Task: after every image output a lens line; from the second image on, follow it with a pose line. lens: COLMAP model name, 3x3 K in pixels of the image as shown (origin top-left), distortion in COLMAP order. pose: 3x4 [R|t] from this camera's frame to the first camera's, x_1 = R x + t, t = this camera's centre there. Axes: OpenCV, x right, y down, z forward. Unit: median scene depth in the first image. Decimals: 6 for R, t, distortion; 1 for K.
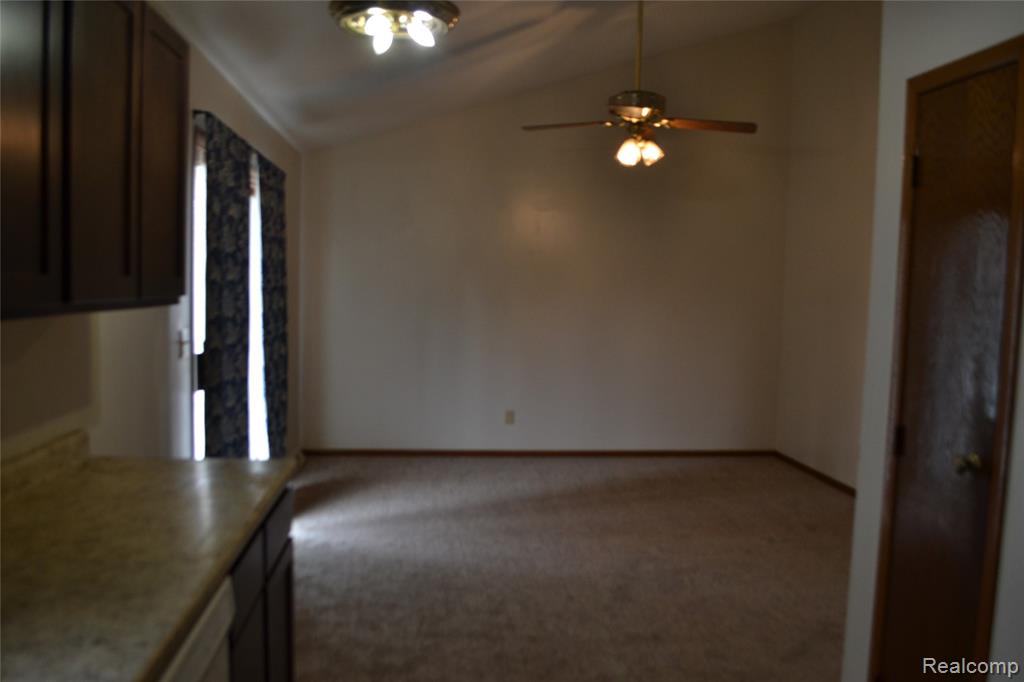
lens RADIAL K [[837.8, 0, 512.4], [0, 837.8, 341.6], [0, 0, 1]] dist [-0.086064, 0.006264]
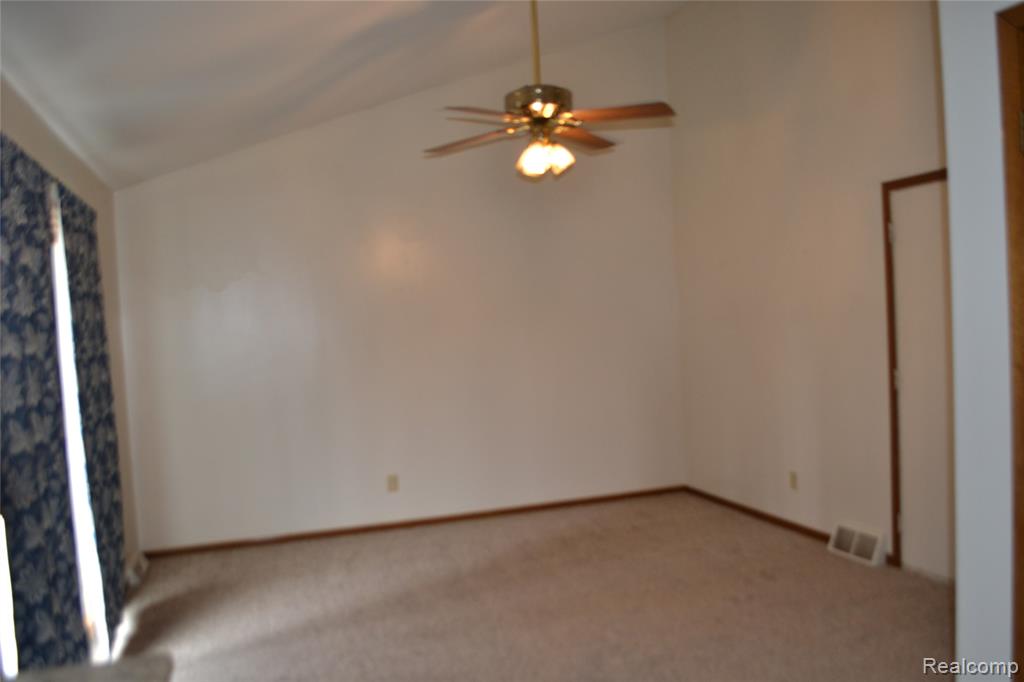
lens RADIAL K [[837.8, 0, 512.0], [0, 837.8, 344.9], [0, 0, 1]] dist [-0.086064, 0.006264]
pose [[0.975794, -0.084879, 0.201547, -0.059257], [0.092870, 0.995211, -0.030510, -0.017429], [-0.197992, 0.048490, 0.979003, 0.181117]]
